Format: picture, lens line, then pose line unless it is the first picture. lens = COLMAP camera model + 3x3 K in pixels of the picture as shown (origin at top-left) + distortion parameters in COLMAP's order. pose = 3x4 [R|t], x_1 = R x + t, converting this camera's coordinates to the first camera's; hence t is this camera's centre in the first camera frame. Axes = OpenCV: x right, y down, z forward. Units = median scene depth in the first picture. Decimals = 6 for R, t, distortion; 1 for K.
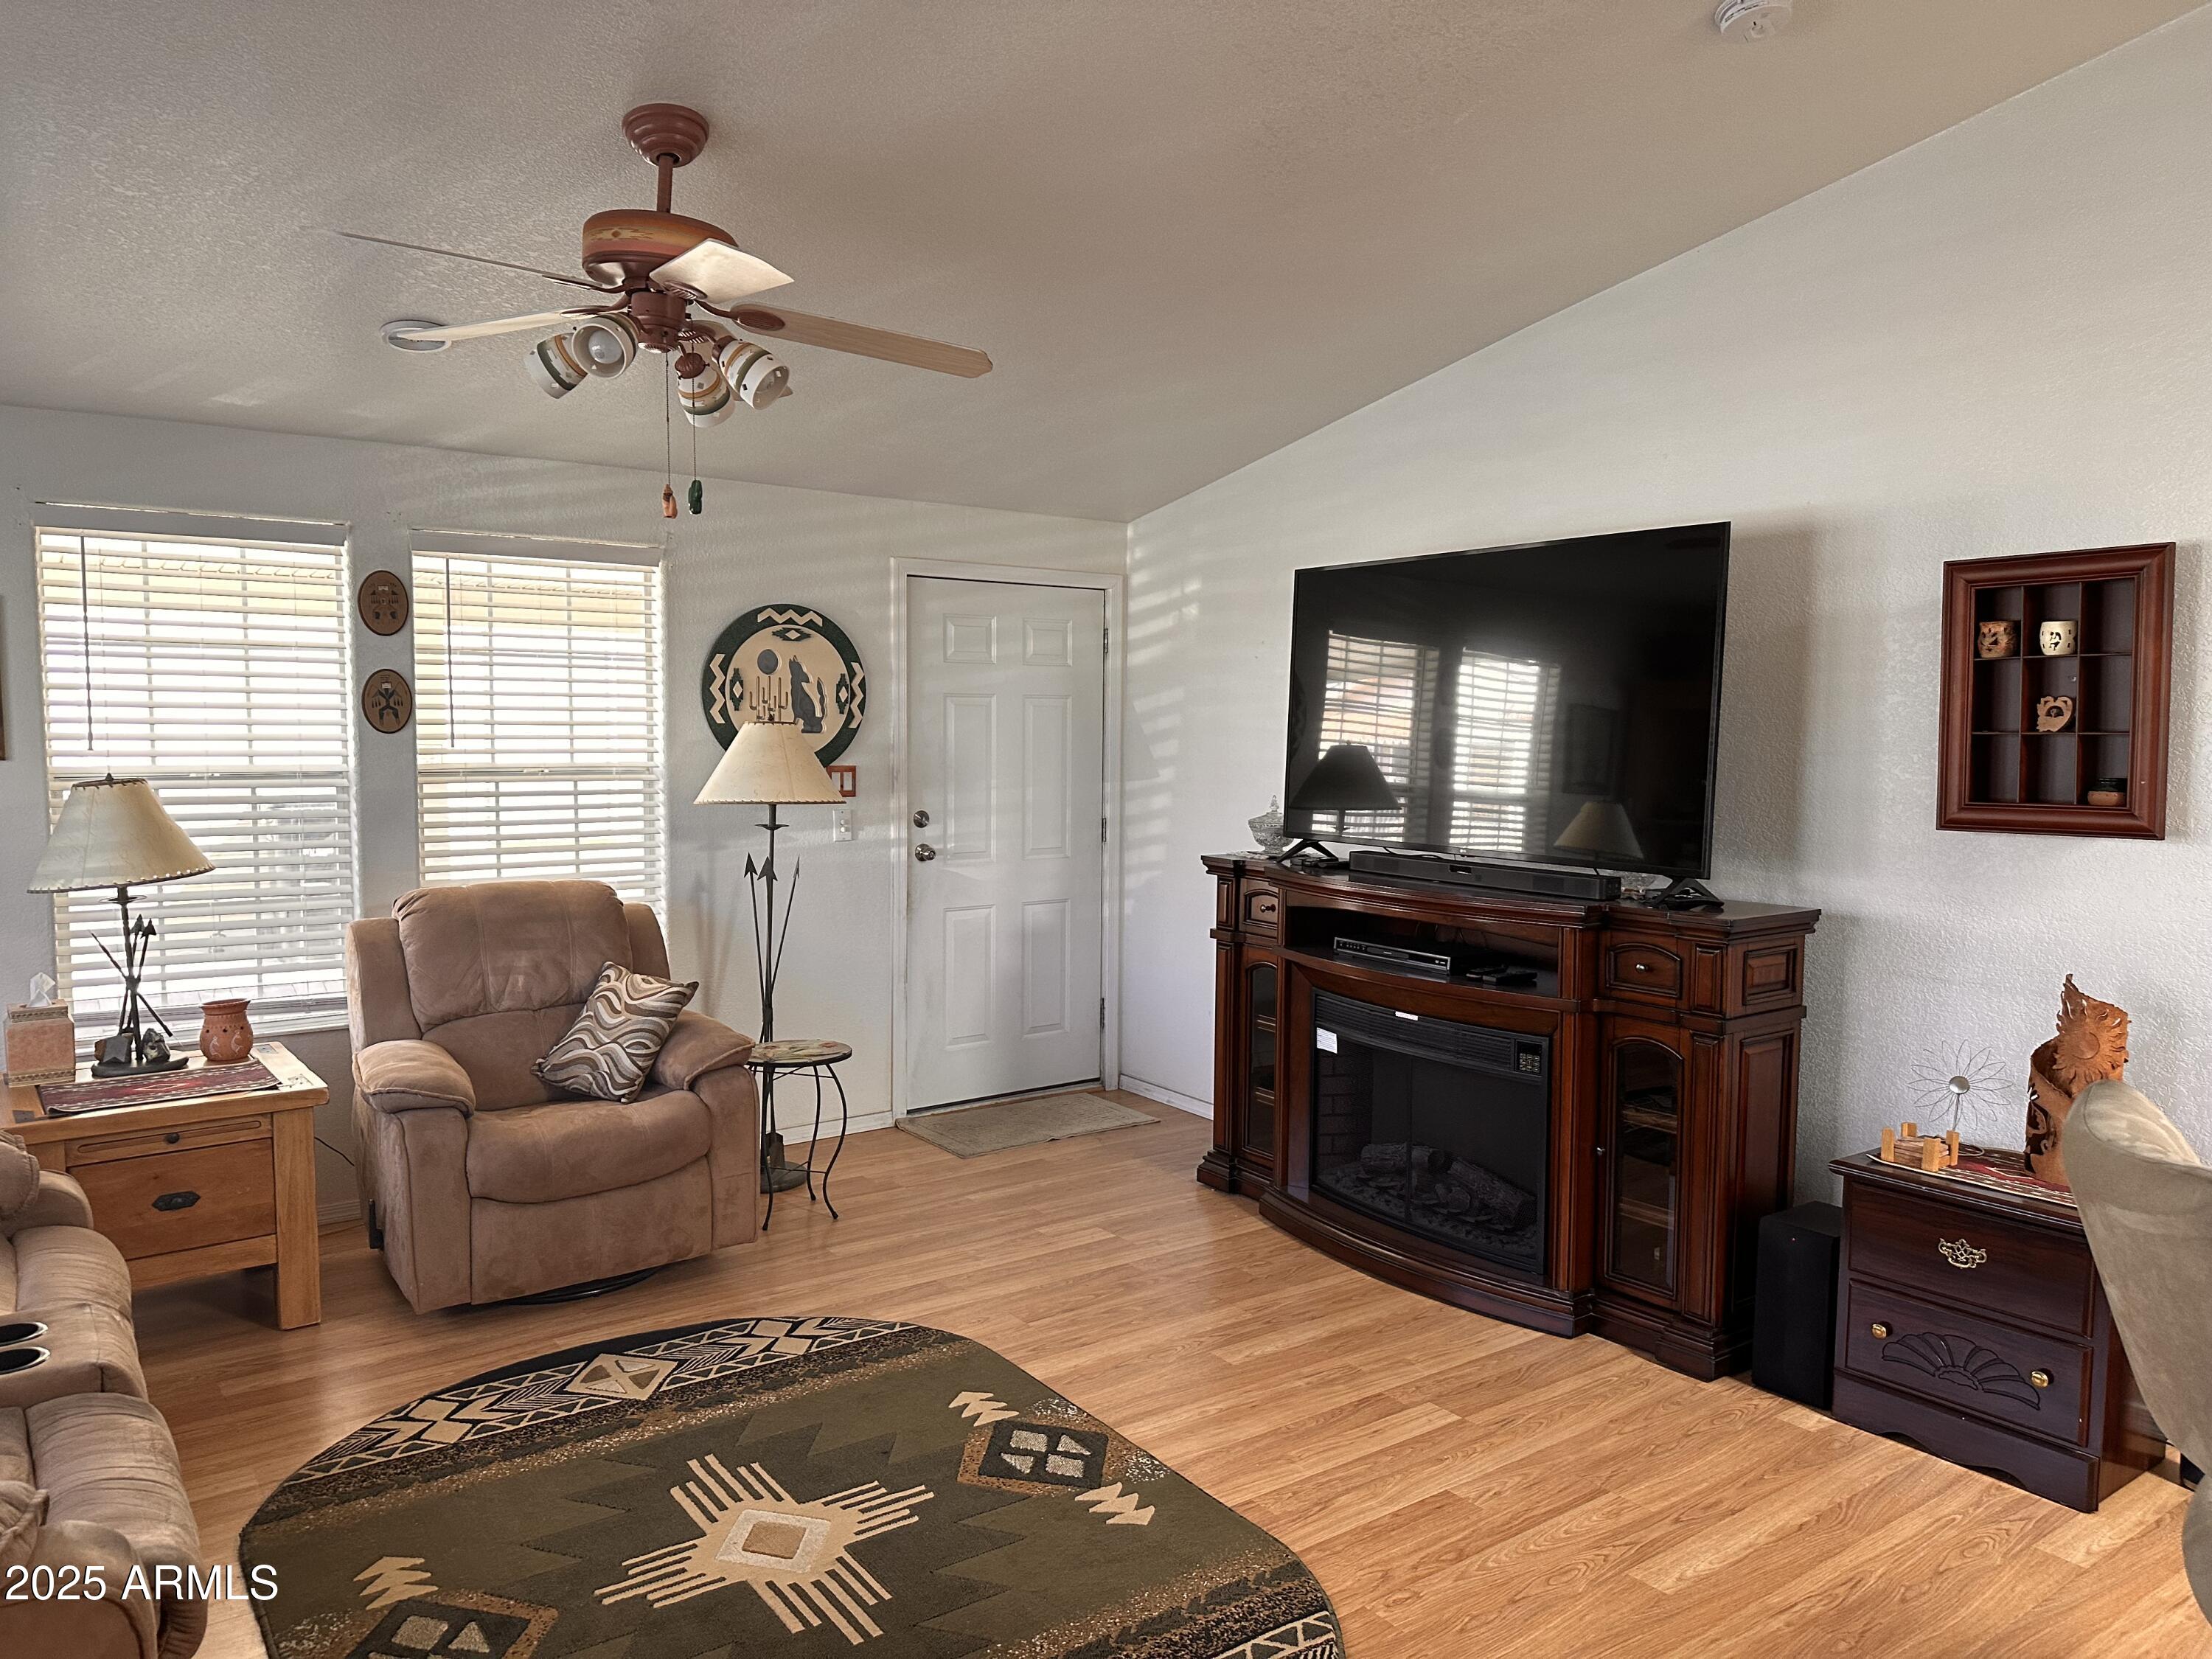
lens RADIAL K [[1544.9, 0, 1092.3], [0, 1544.9, 824.1], [0, 0, 1]] dist [0.049513, -0.064232]
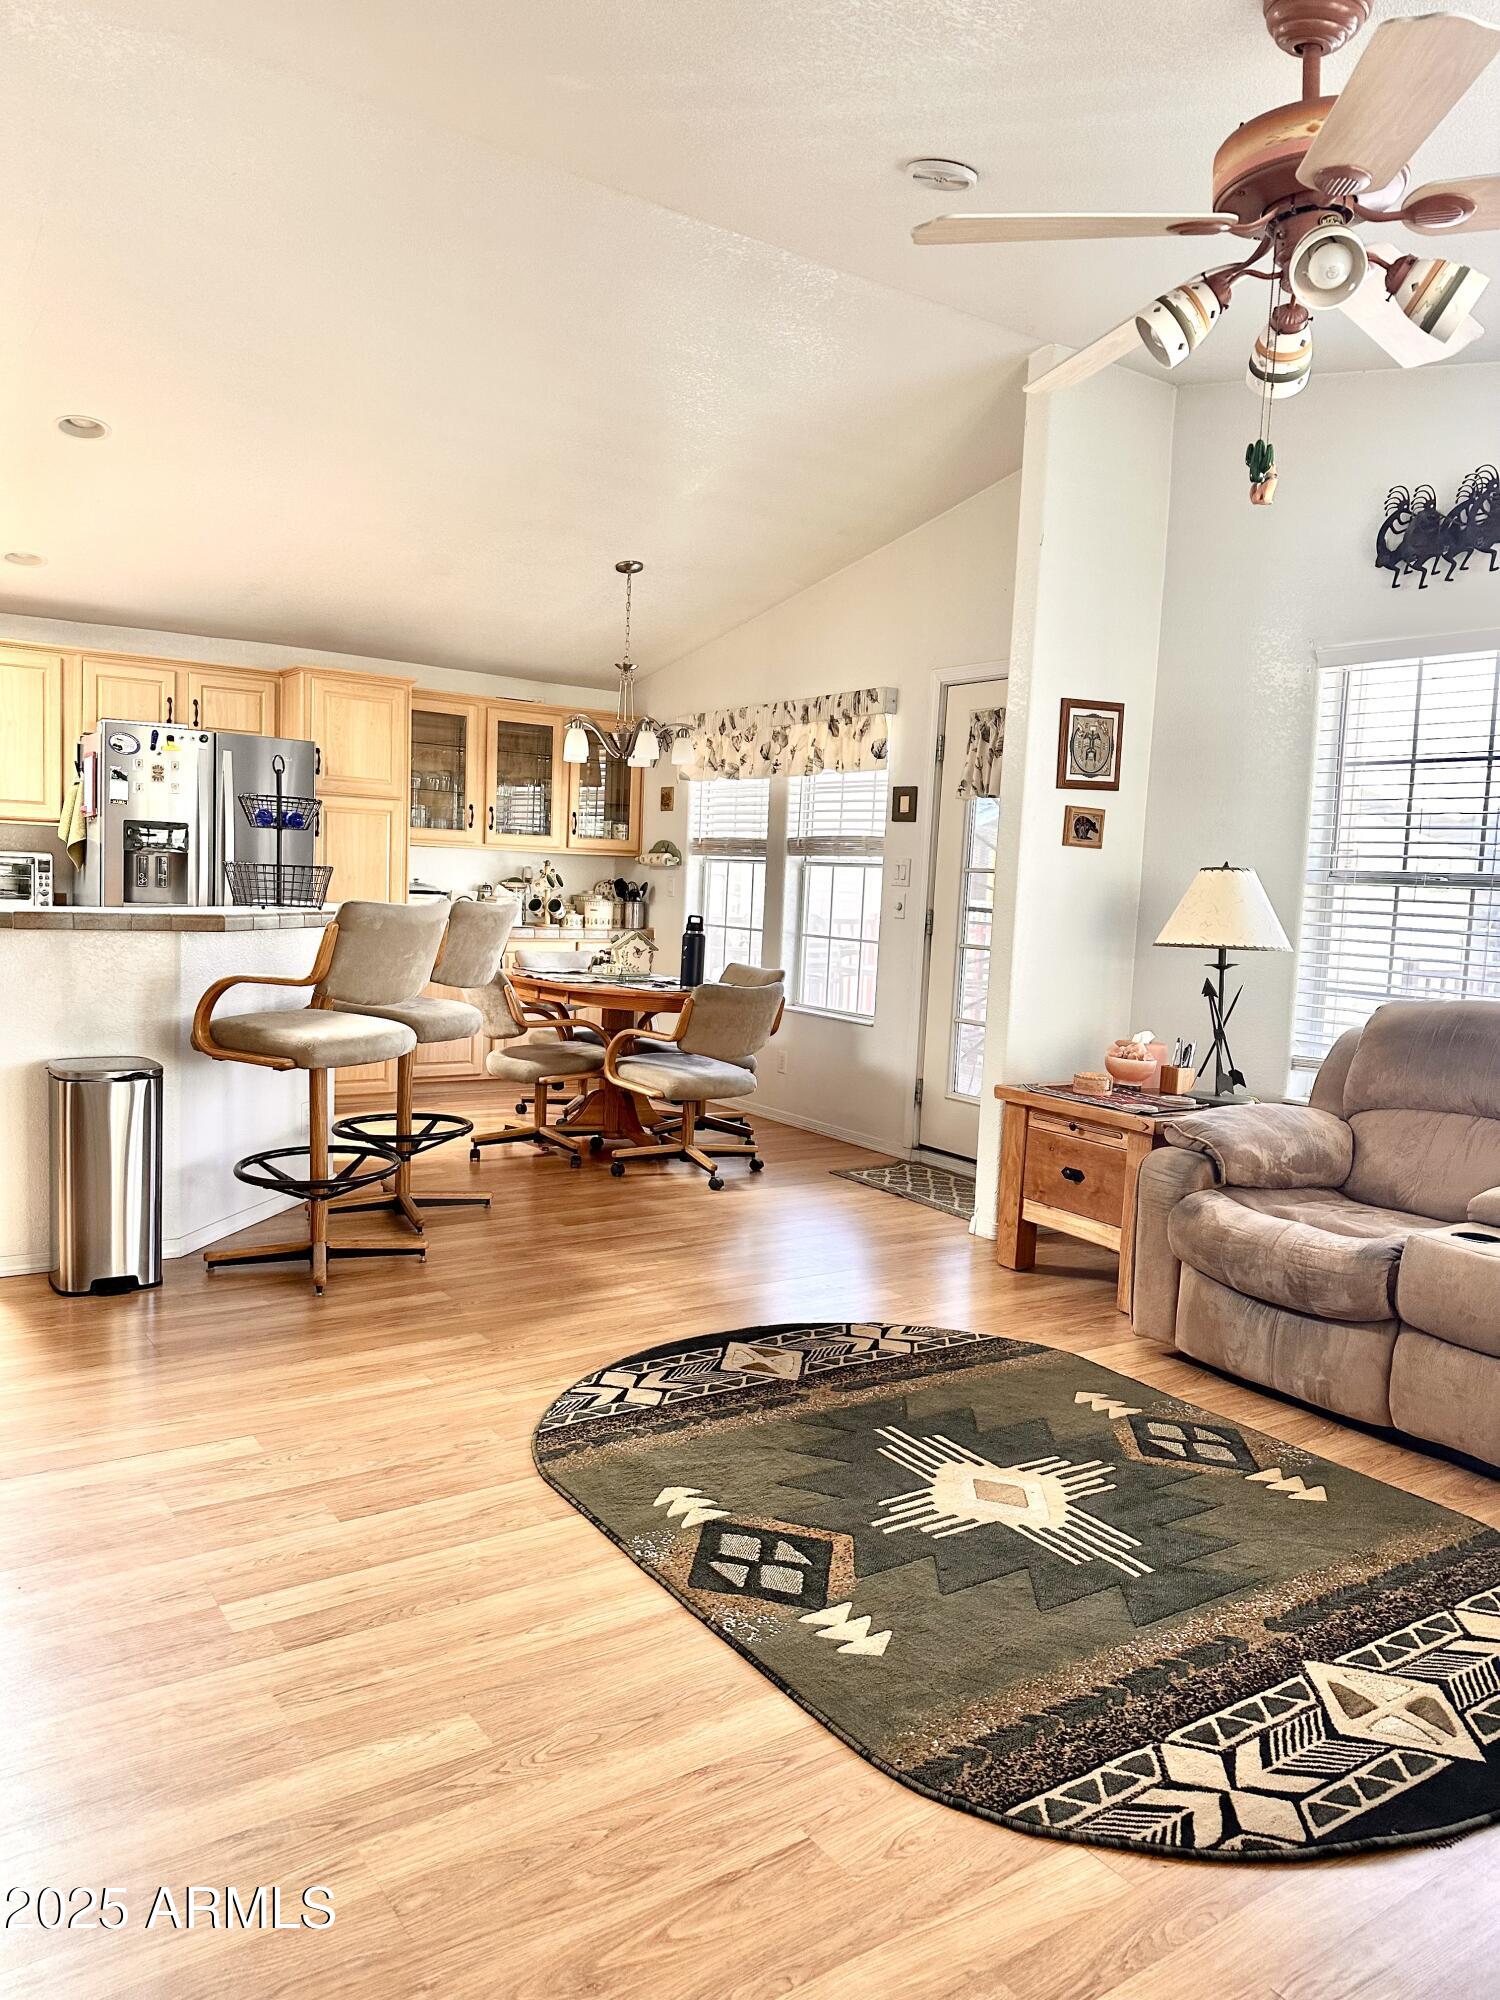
lens RADIAL K [[1396.8, 0, 739.9], [0, 1396.8, 1004.4], [0, 0, 1]] dist [0.049513, -0.064232]
pose [[-0.998246, -0.055046, 0.021768, -0.015500], [-0.050878, 0.985844, 0.159759, -0.030365], [-0.030254, 0.158372, -0.986916, 1.520061]]
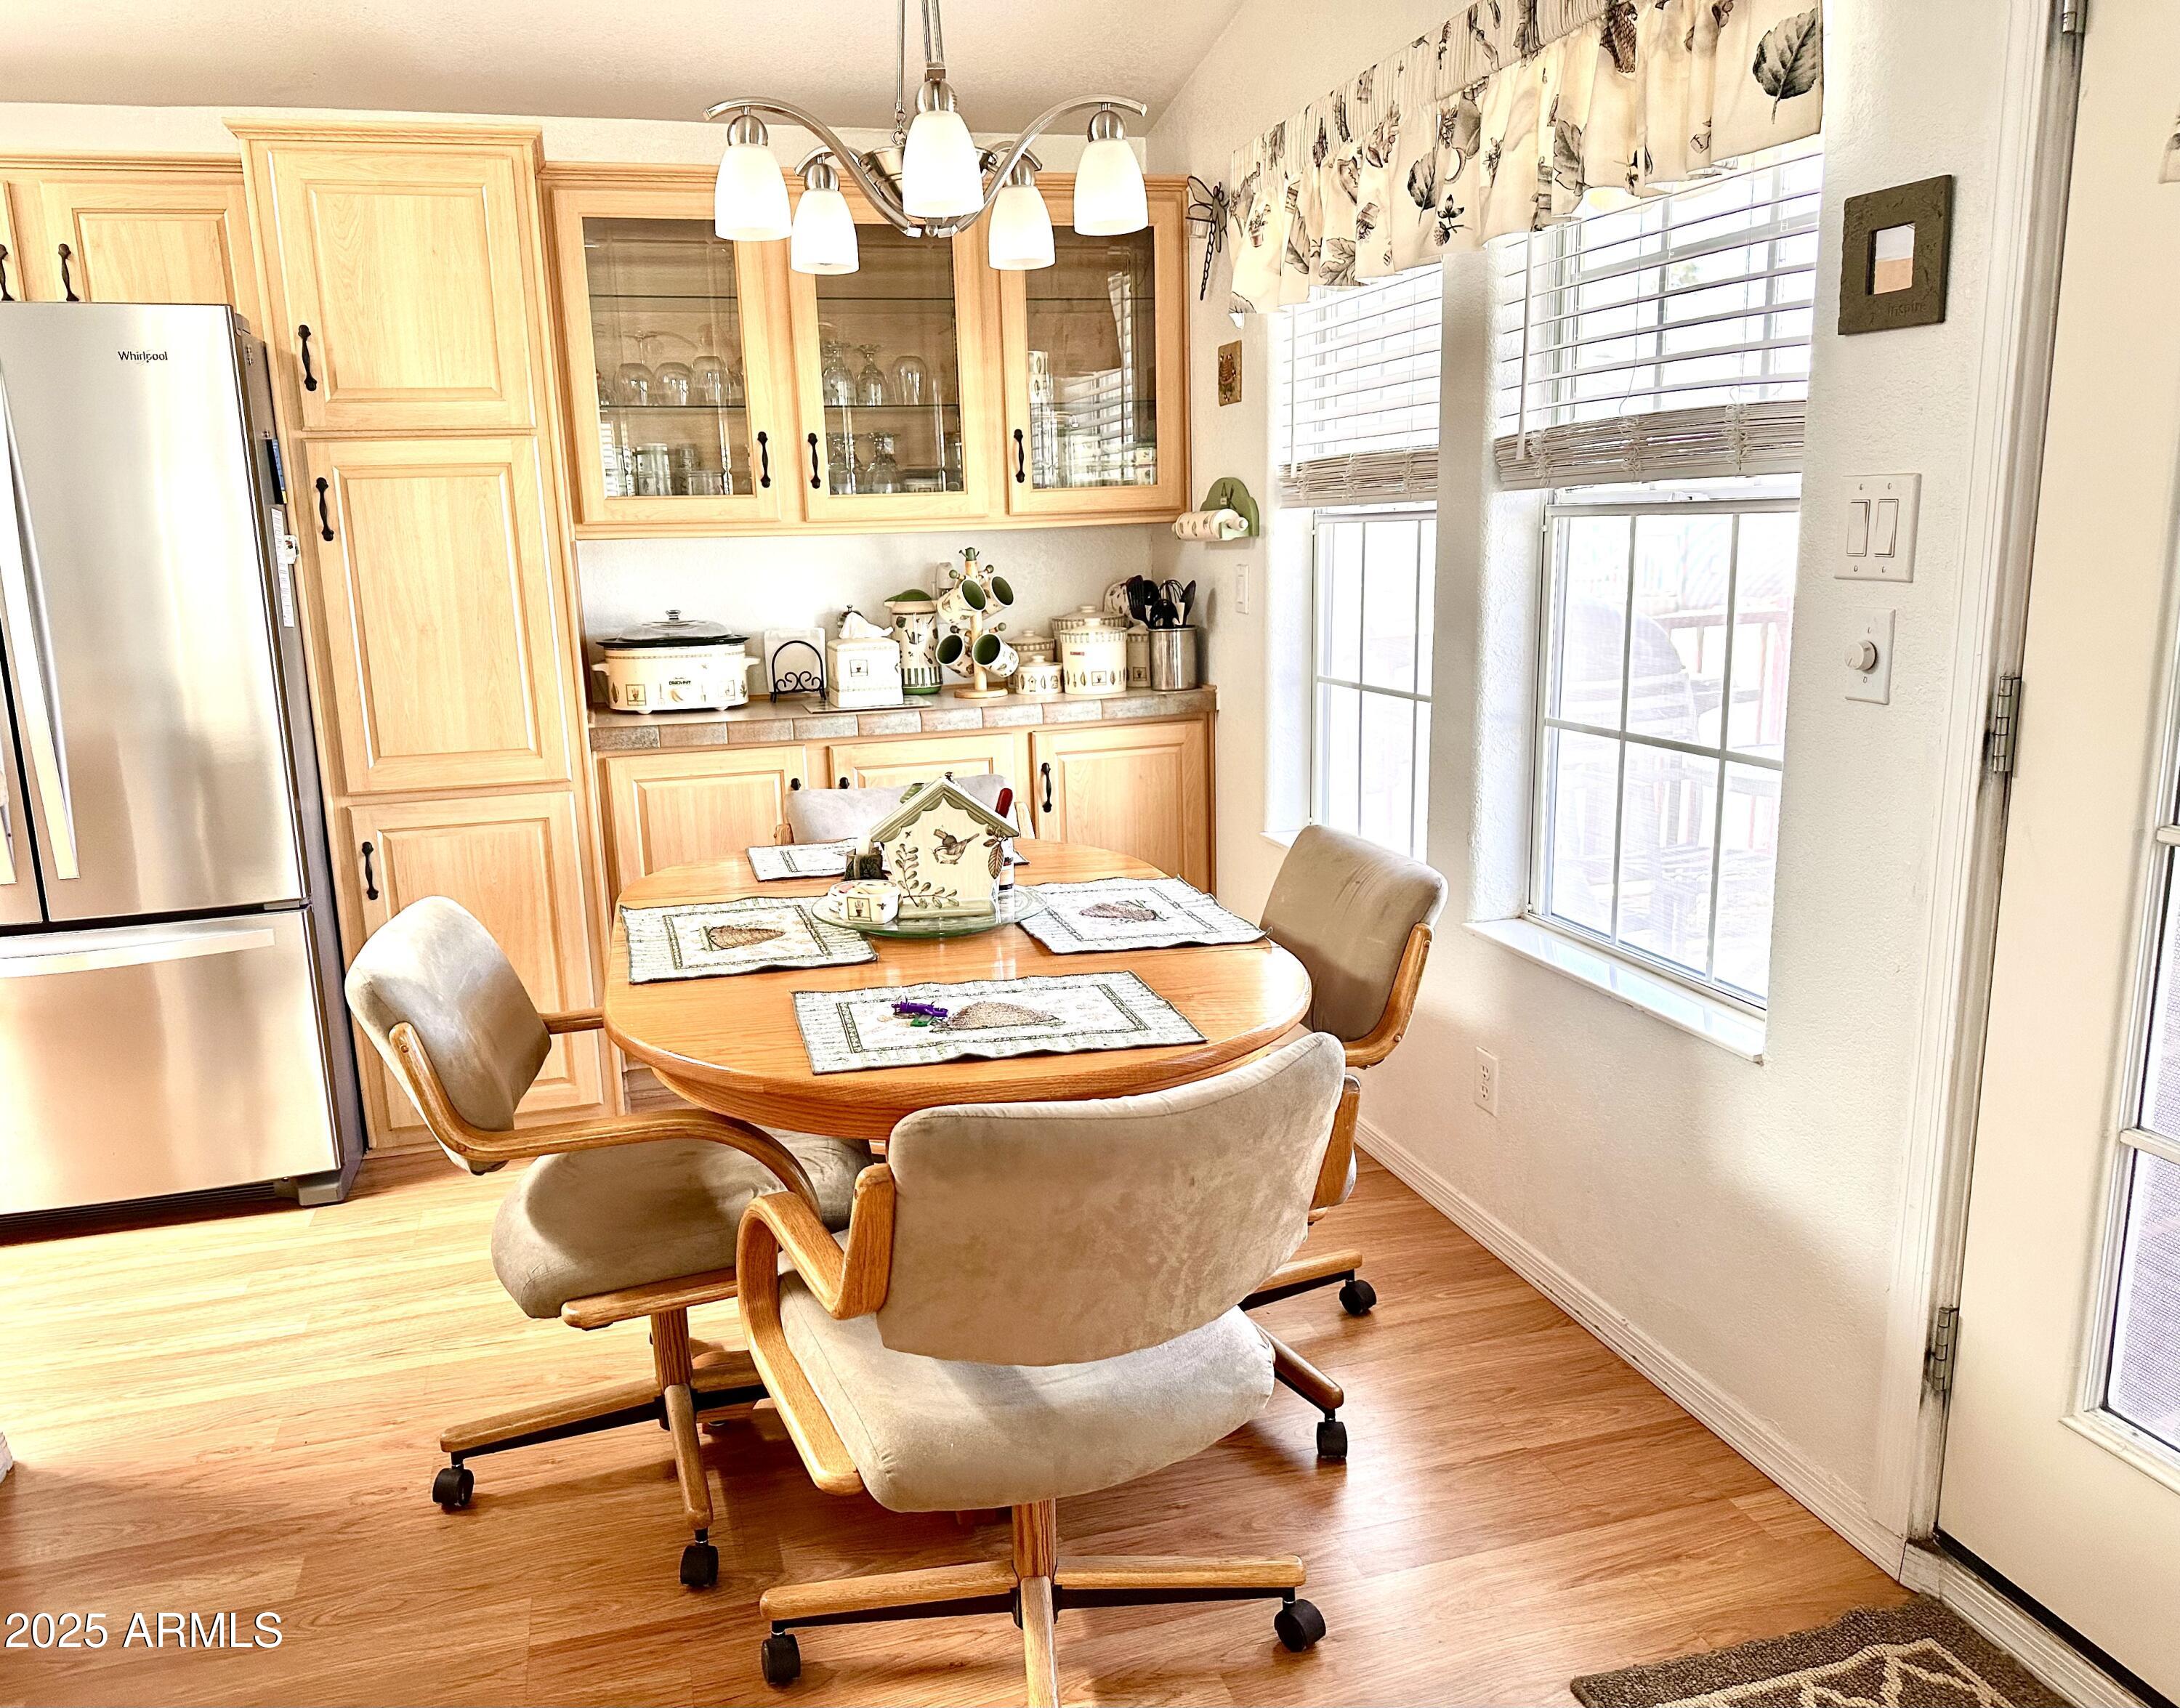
lens RADIAL K [[1653.6, 0, 1027.5], [0, 1653.6, 891.2], [0, 0, 1]] dist [-0.004683, -0.000931]
pose [[-0.937181, -0.053399, 0.344733, -0.099216], [0.047636, 0.959368, 0.278108, 0.025650], [-0.345577, 0.277059, -0.896557, 0.404739]]
